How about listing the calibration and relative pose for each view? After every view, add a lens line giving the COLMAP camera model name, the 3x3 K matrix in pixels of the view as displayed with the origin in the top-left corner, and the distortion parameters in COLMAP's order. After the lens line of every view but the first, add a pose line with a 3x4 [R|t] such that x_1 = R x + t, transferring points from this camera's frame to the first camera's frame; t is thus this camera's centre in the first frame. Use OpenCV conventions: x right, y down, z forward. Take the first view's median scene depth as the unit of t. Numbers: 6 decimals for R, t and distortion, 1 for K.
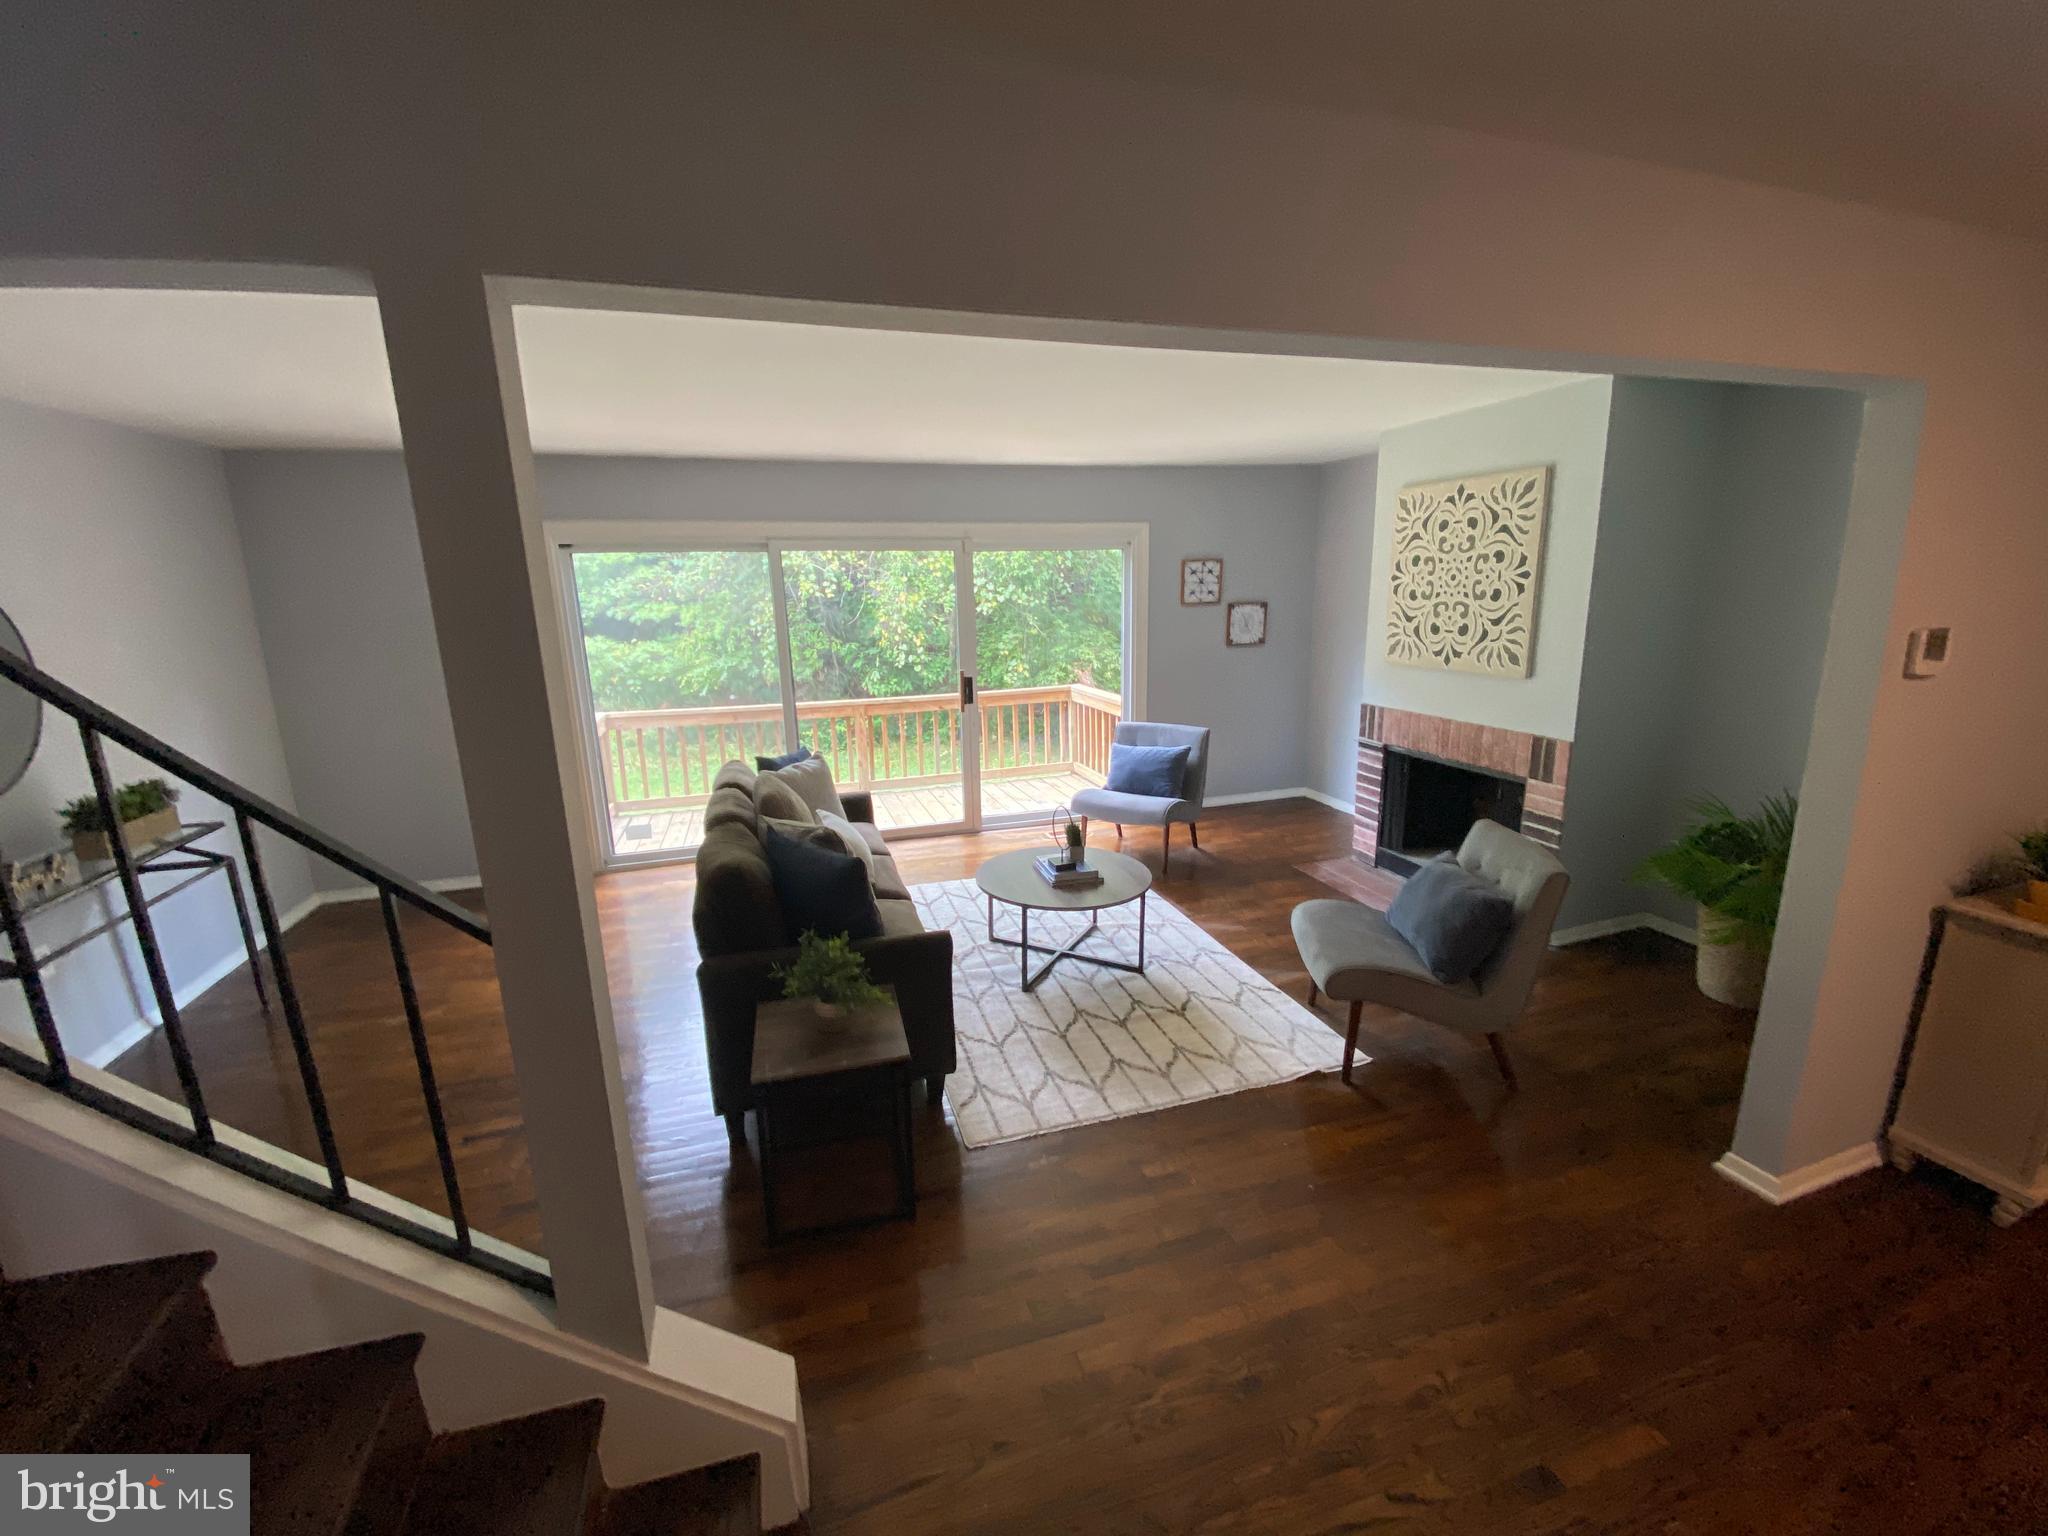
lens RADIAL K [[832.8, 0, 1009.8], [0, 832.8, 769.4], [0, 0, 1]] dist [0.039744, -0.030964]
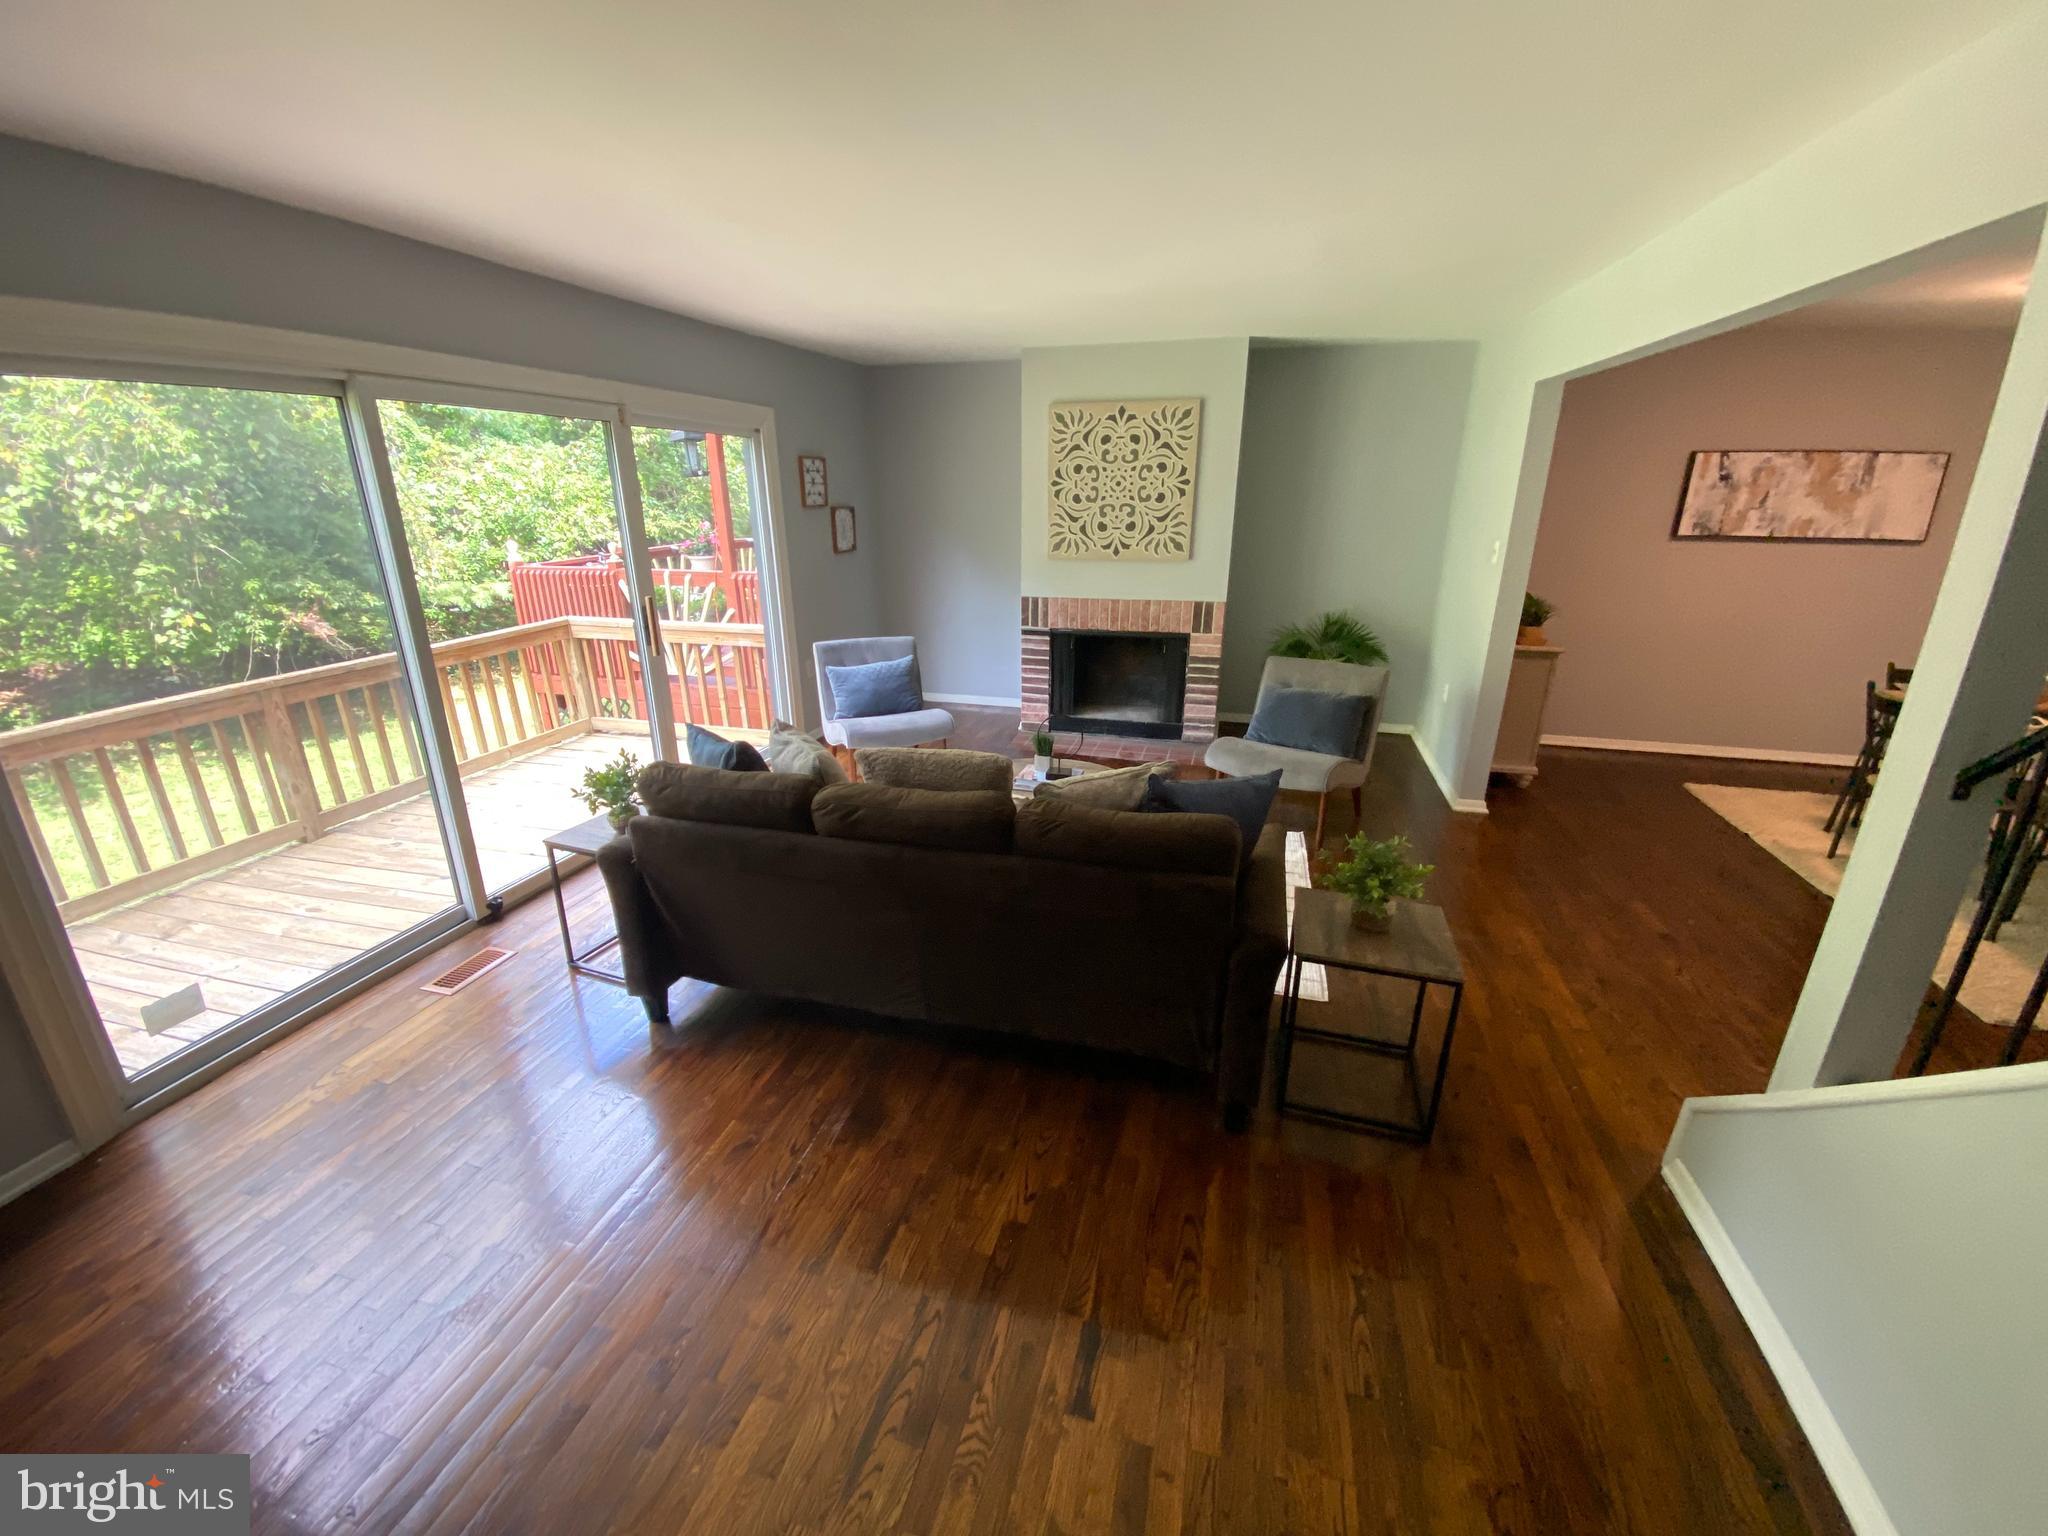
lens RADIAL K [[828.8, 0, 1009.2], [0, 828.8, 781.5], [0, 0, 1]] dist [0.039993, -0.030833]
pose [[0.530519, -0.260523, 0.806646, -0.662679], [0.172131, 0.964883, 0.198421, -0.071626], [-0.830012, 0.033583, 0.556733, 0.444754]]
